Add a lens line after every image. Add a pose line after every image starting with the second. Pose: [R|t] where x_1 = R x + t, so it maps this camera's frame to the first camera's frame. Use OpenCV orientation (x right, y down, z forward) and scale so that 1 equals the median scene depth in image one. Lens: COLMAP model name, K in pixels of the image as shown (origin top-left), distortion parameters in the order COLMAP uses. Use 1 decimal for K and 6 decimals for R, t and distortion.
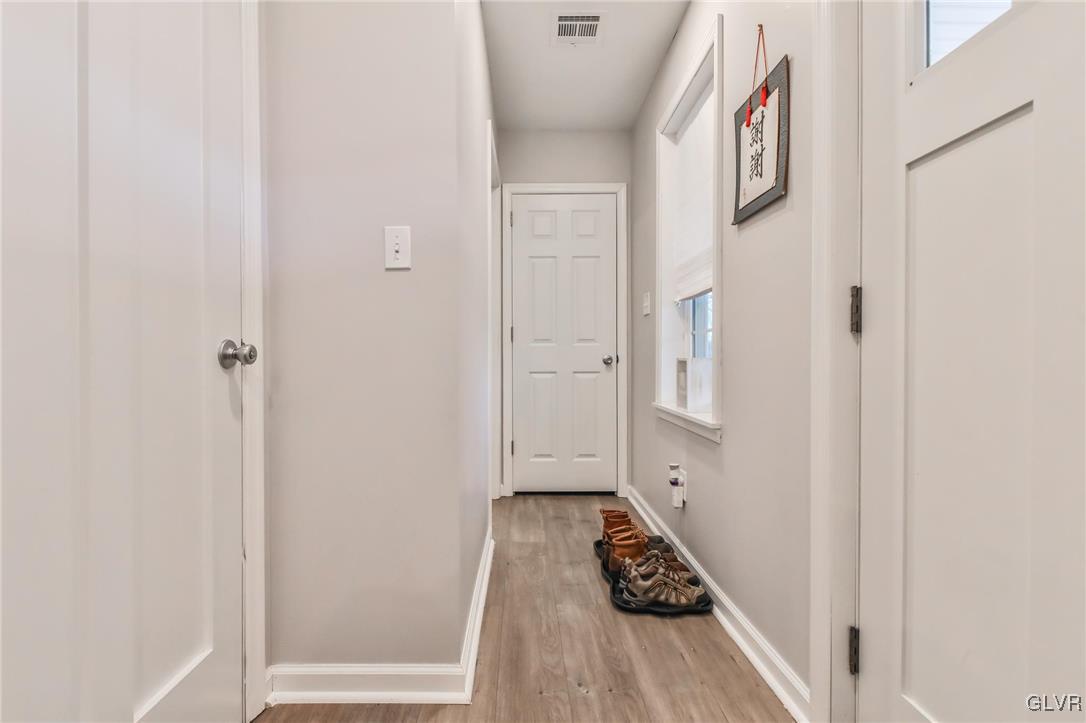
lens RADIAL K [[486.6, 0, 538.4], [0, 486.6, 355.6], [0, 0, 1]] dist [0.014723, -0.008550]
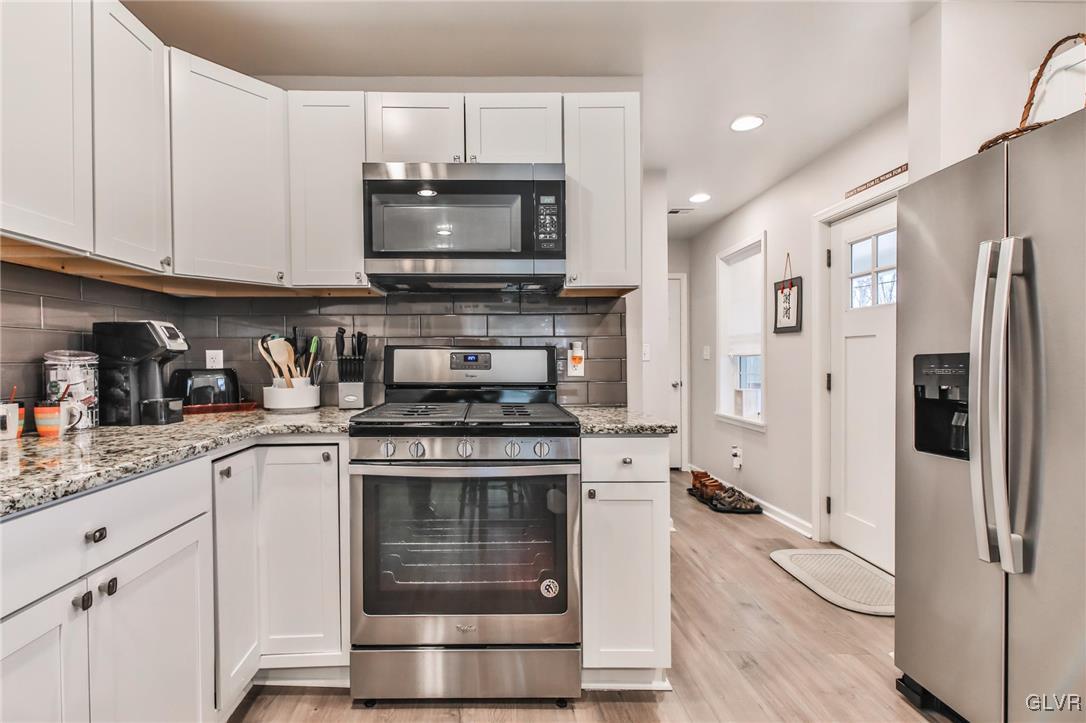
lens RADIAL K [[480.2, 0, 510.9], [0, 480.2, 357.1], [0, 0, 1]] dist [0.008176, -0.000173]
pose [[0.999660, -0.000630, -0.026074, -0.669655], [0.000514, 0.999990, -0.004443, -0.138569], [0.026077, 0.004429, 0.999650, -1.102133]]
